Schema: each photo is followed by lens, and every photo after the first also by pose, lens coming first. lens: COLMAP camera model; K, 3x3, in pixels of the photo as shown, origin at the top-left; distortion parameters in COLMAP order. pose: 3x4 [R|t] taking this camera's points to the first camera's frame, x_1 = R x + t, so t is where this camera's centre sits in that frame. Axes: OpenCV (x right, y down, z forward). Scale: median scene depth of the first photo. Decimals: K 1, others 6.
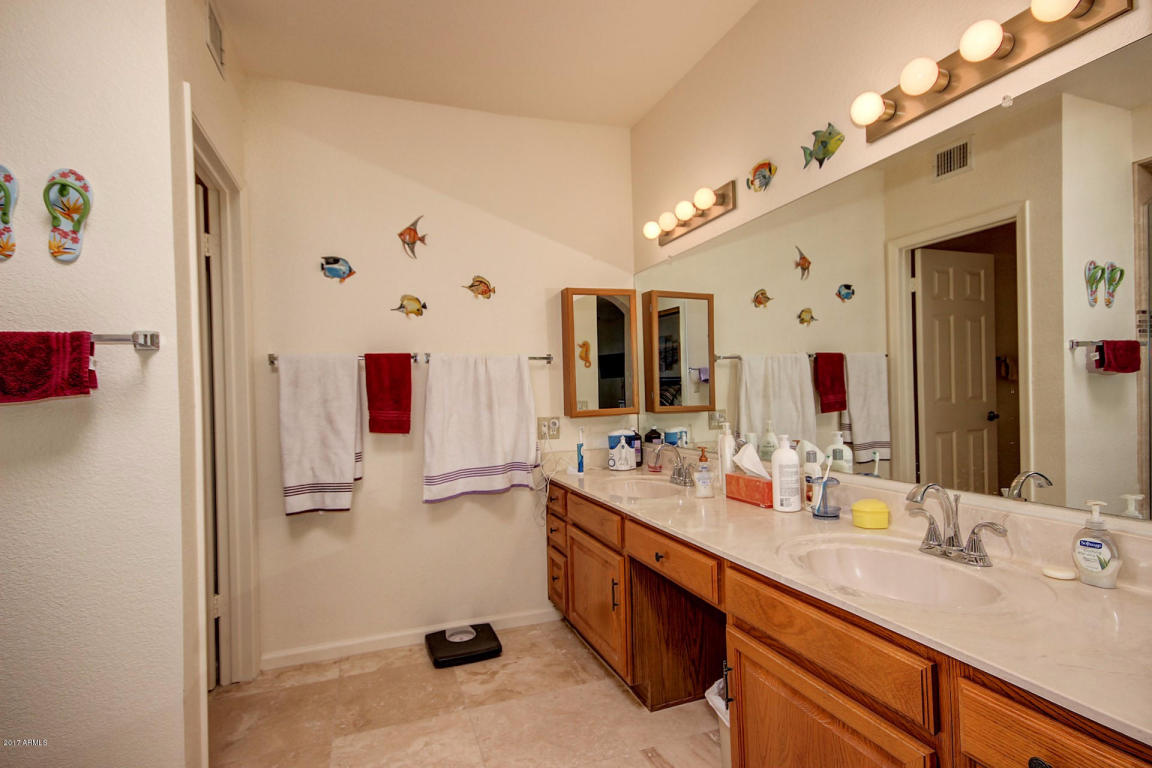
lens RADIAL K [[607.1, 0, 573.6], [0, 607.1, 388.3], [0, 0, 1]] dist [0.006623, 0.002253]
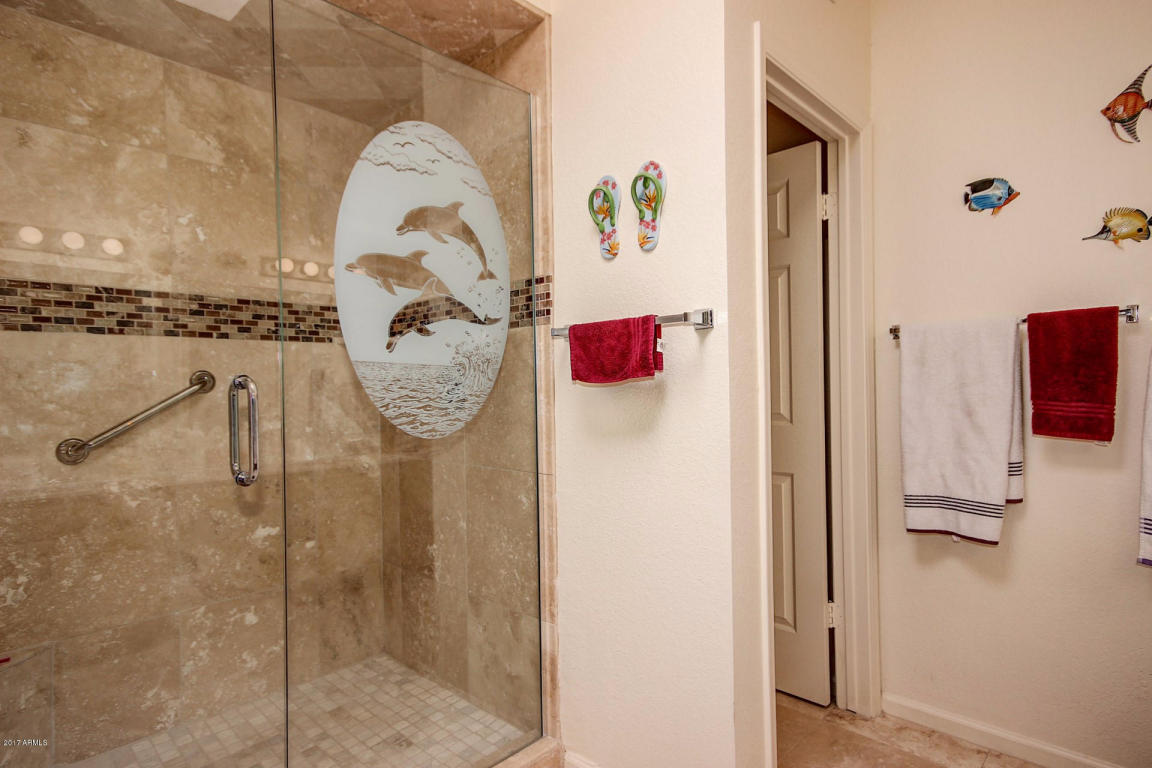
lens RADIAL K [[607.1, 0, 579.4], [0, 607.1, 386.9], [0, 0, 1]] dist [0.006623, 0.002253]
pose [[0.432014, 0.017655, -0.901694, 0.045289], [0.009728, 0.999659, 0.024234, 0.001418], [0.901814, -0.019241, 0.431695, 0.283819]]
